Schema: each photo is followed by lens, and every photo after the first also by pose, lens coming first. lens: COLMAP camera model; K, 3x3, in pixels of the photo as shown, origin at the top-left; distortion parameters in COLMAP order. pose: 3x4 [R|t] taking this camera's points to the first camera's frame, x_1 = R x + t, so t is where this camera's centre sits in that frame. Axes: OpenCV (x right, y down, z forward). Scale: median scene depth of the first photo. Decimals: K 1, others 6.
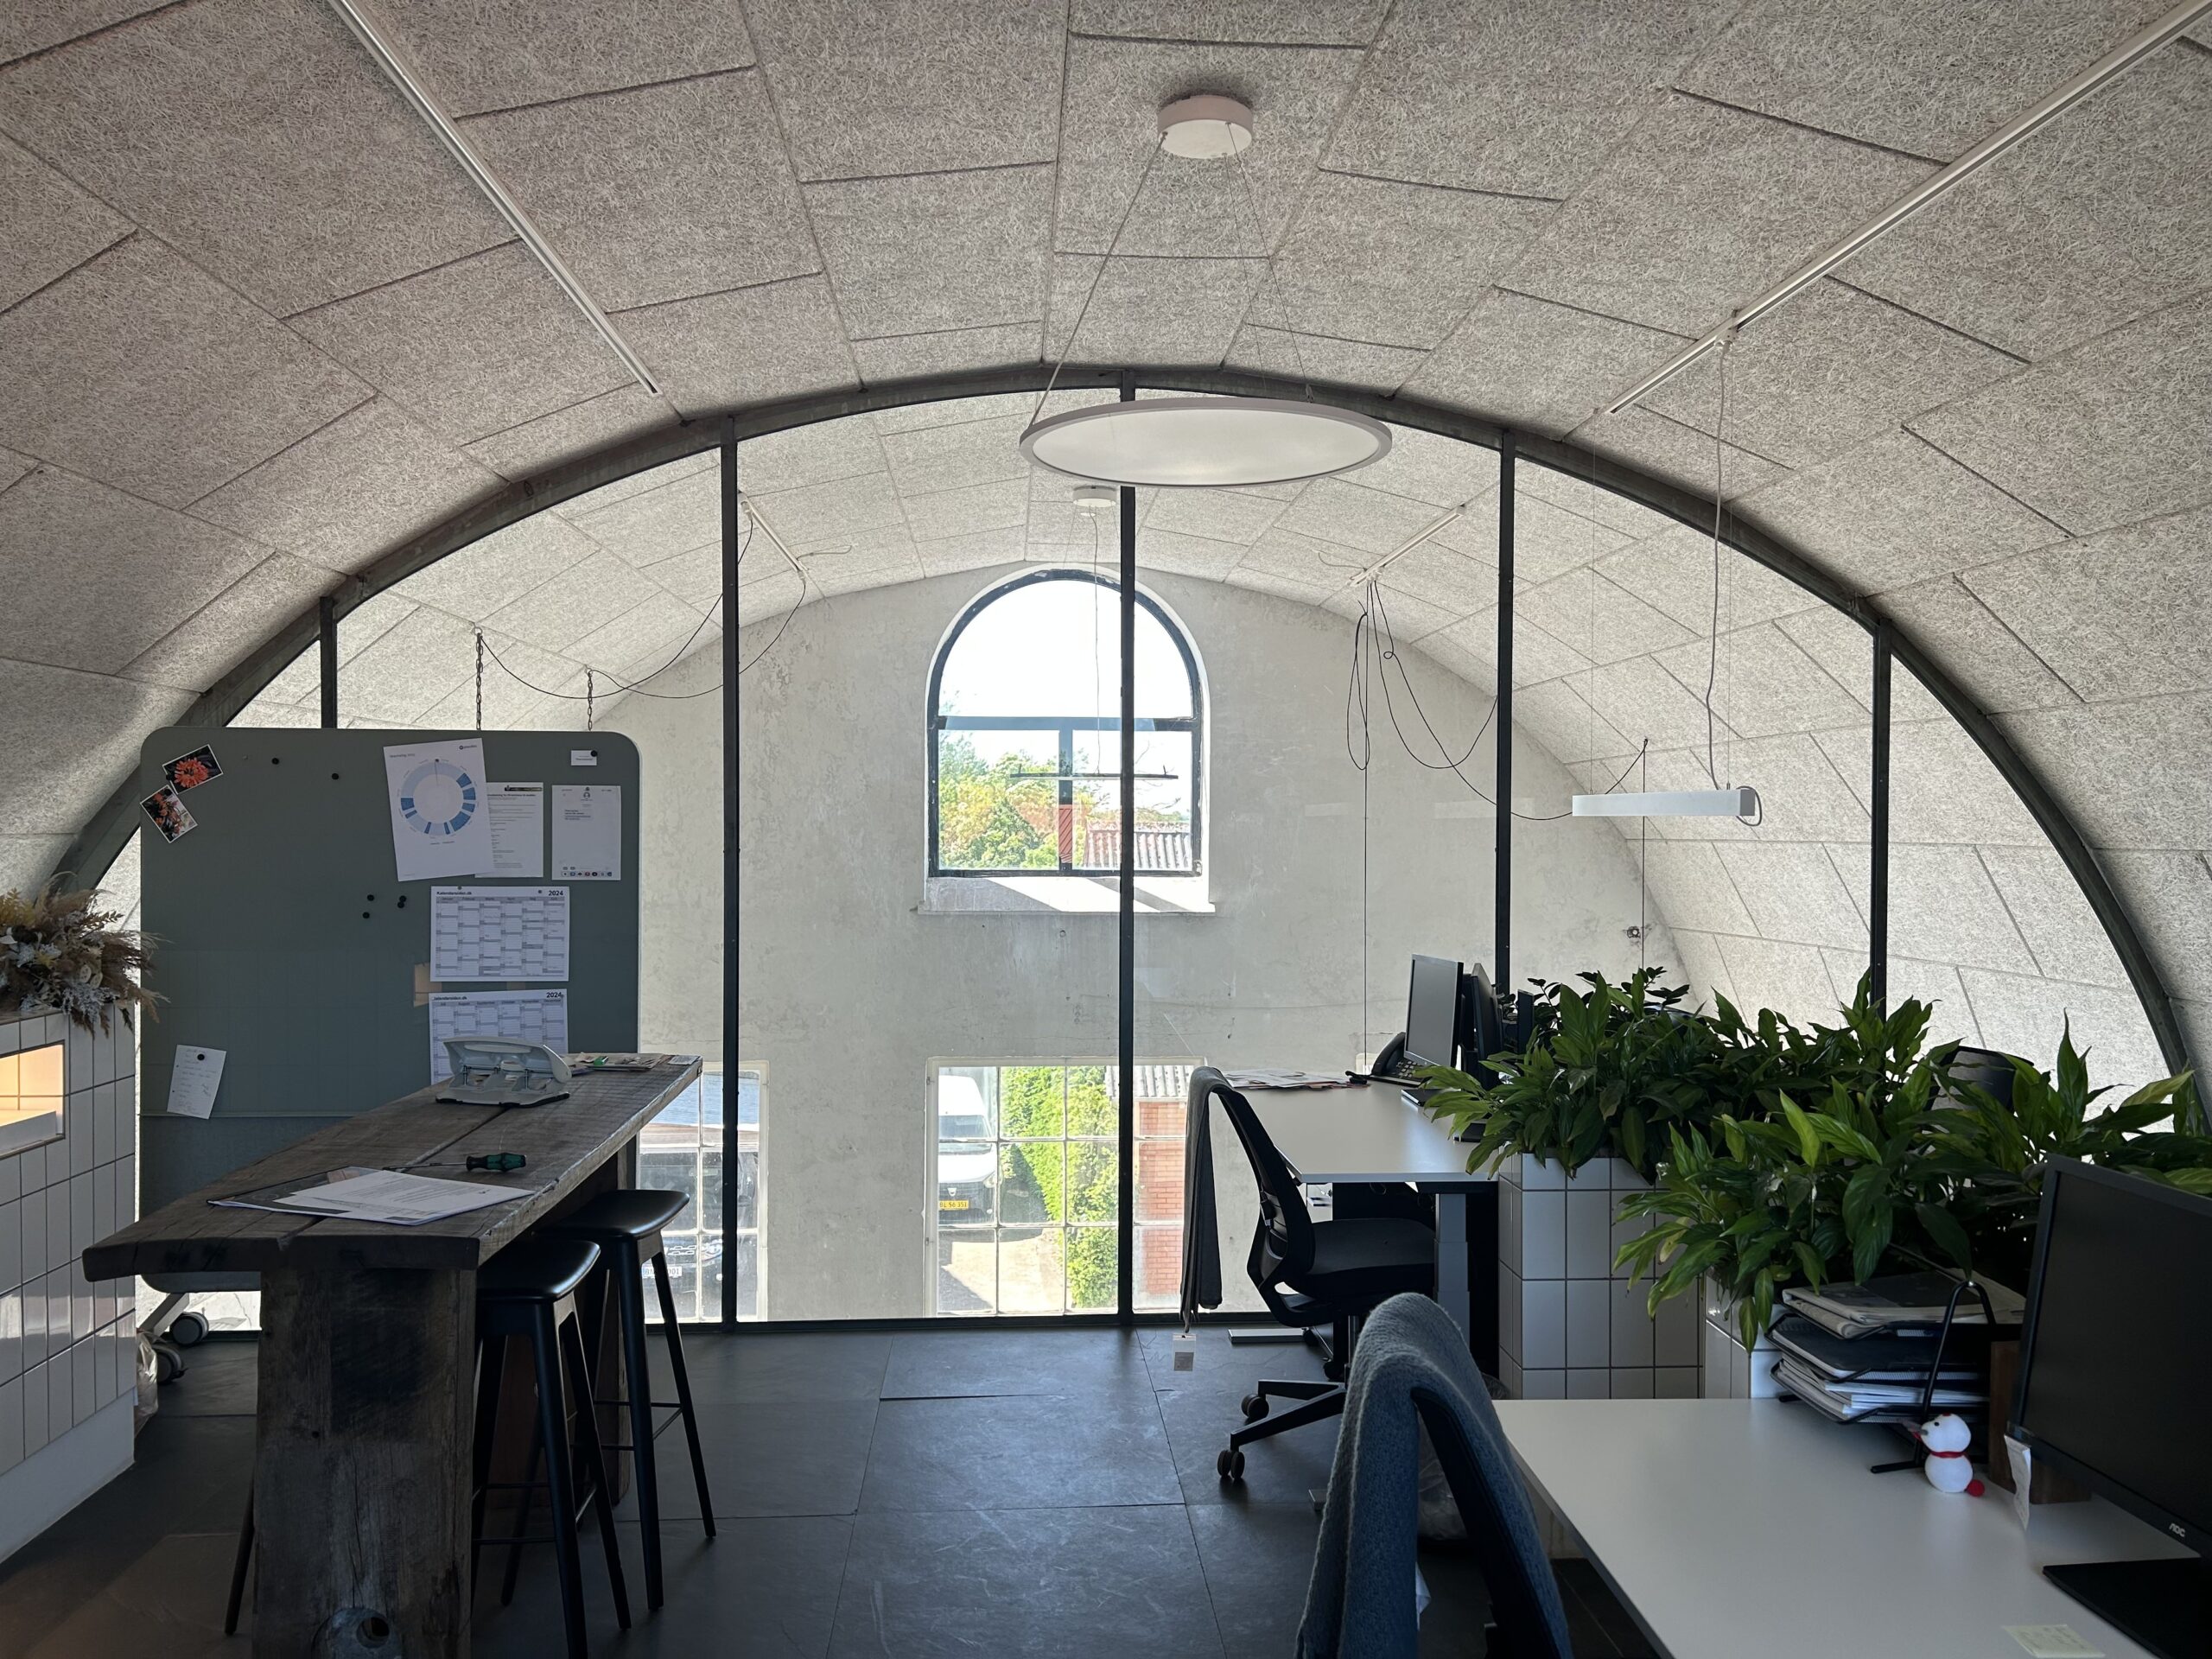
lens RADIAL K [[1654.9, 0, 1122.1], [0, 1654.9, 841.4], [0, 0, 1]] dist [0.022944, -0.009449]
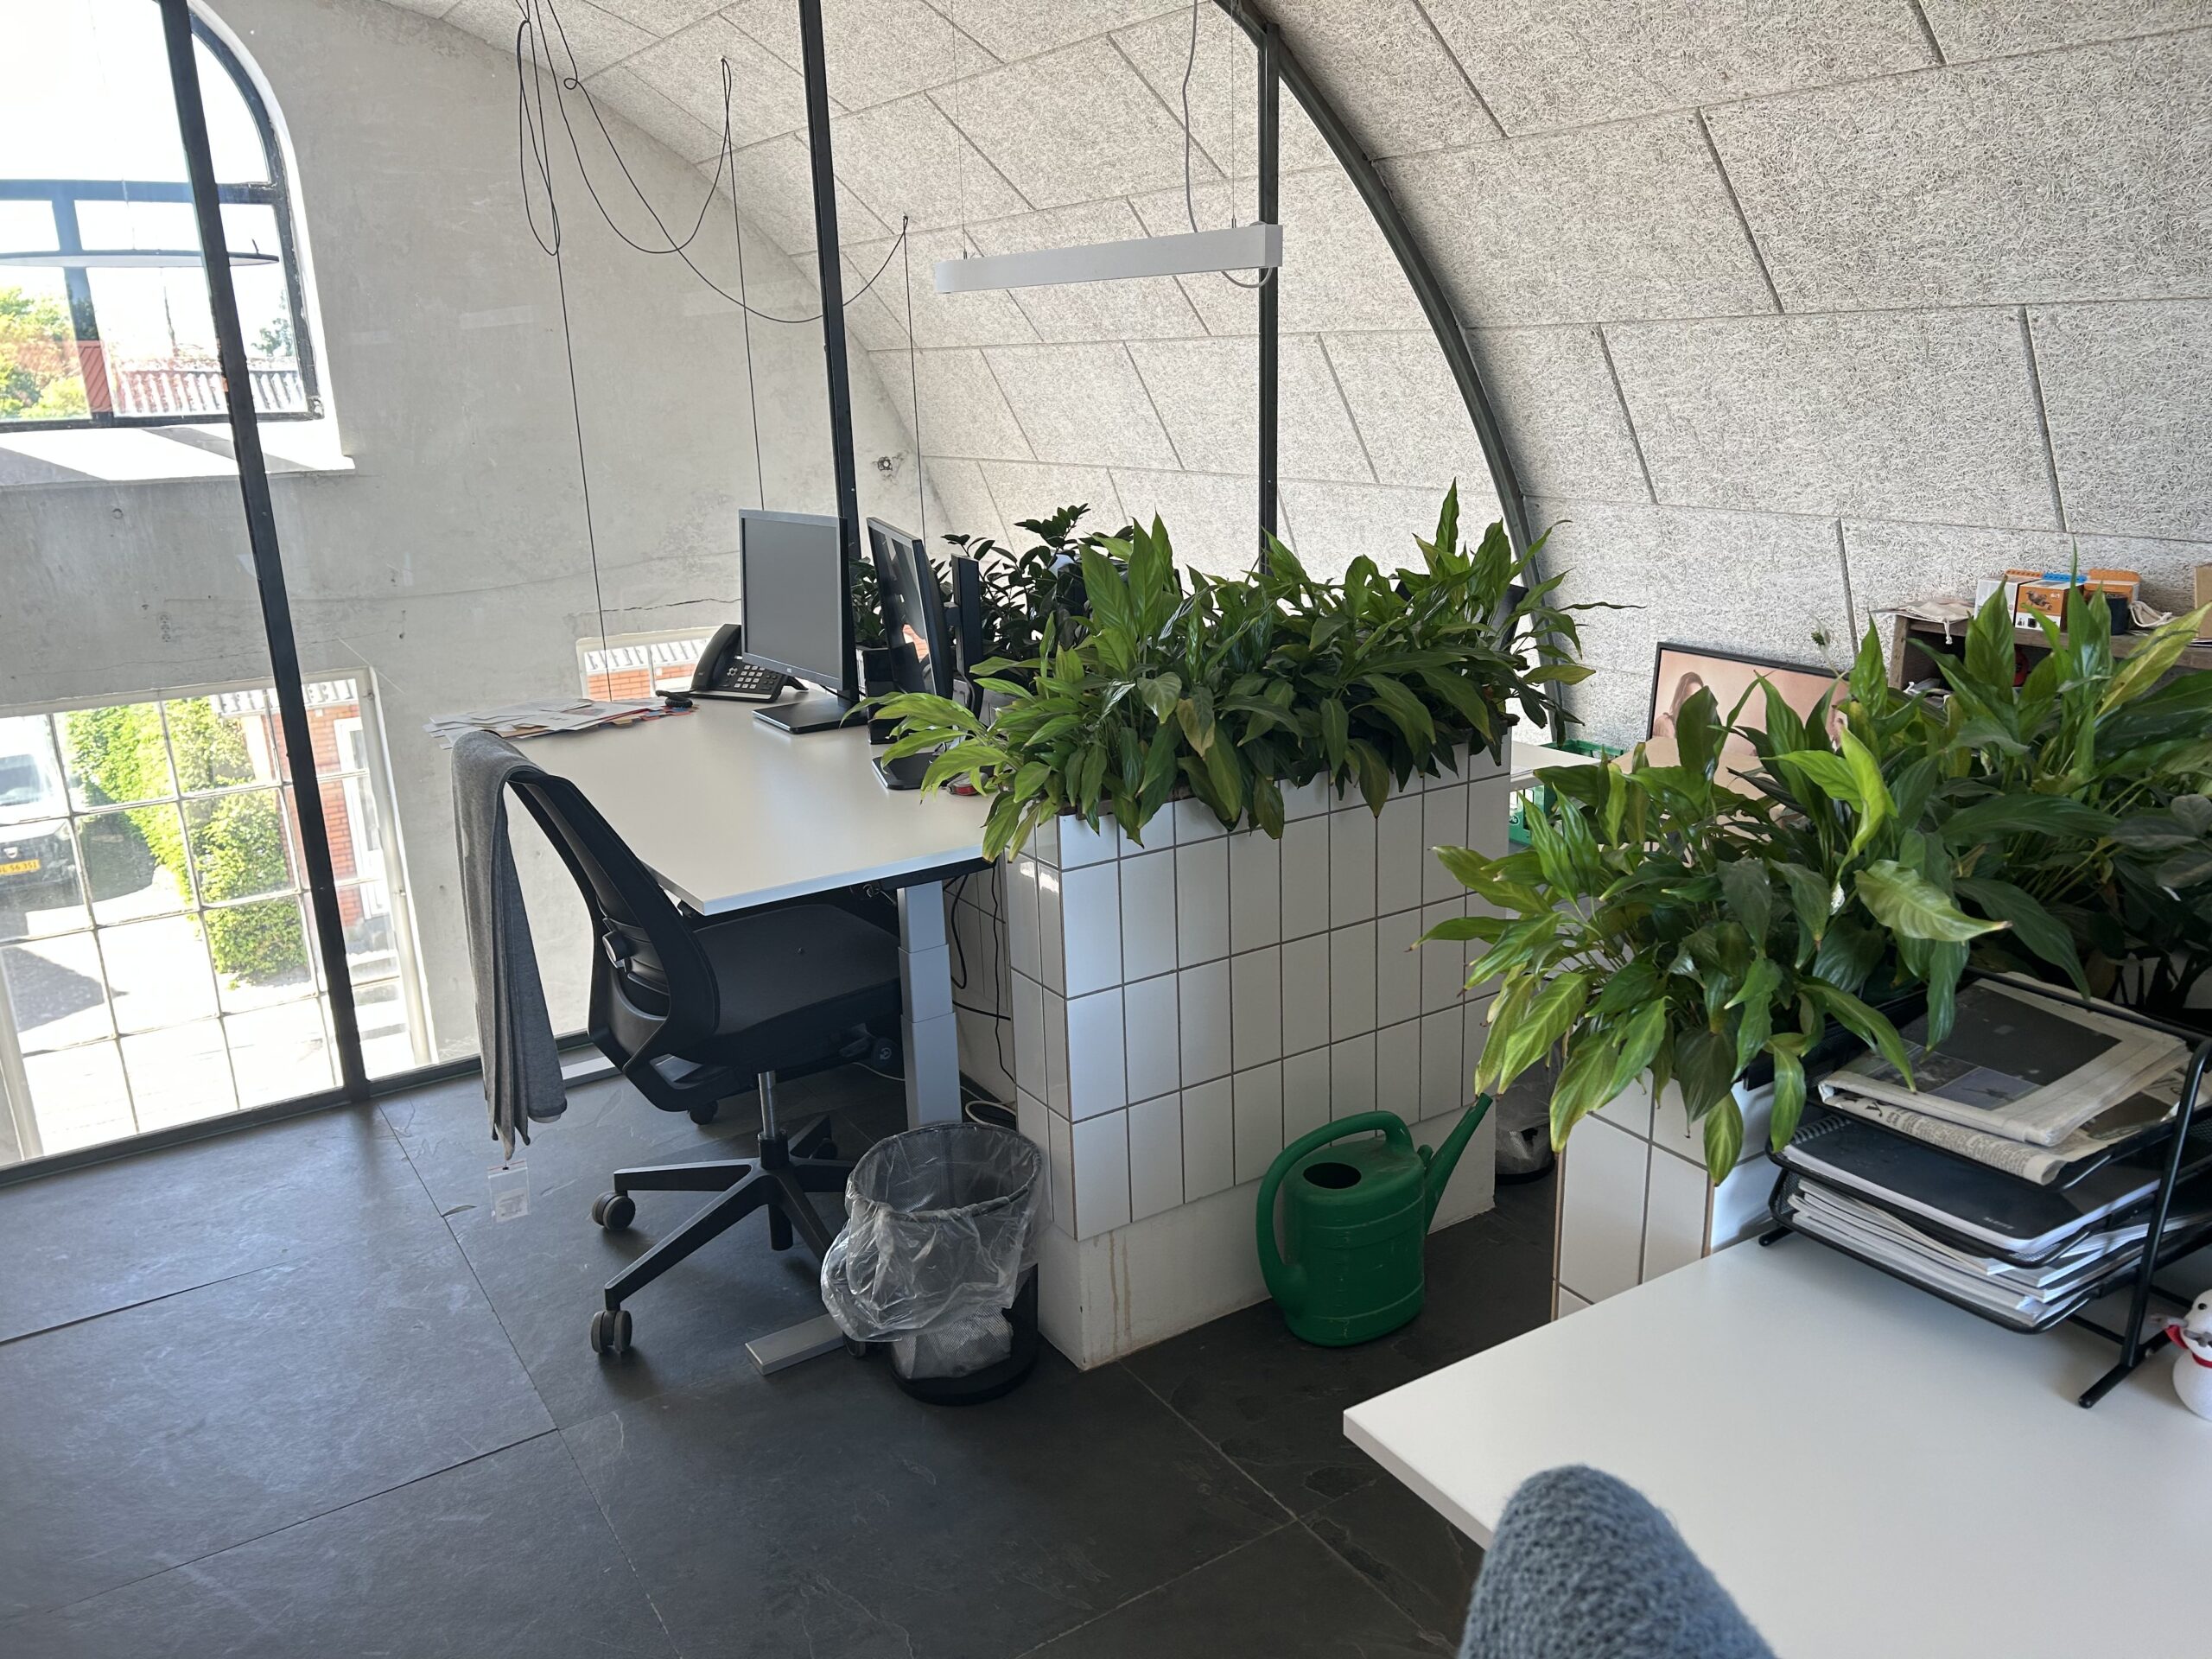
lens RADIAL K [[1673.3, 0, 1106.0], [0, 1673.3, 829.5], [0, 0, 1]] dist [0.020221, -0.005457]
pose [[0.878340, -0.158551, 0.450978, -0.022149], [0.035807, 0.962566, 0.268673, 0.015148], [-0.476694, -0.219838, 0.851137, 0.311087]]
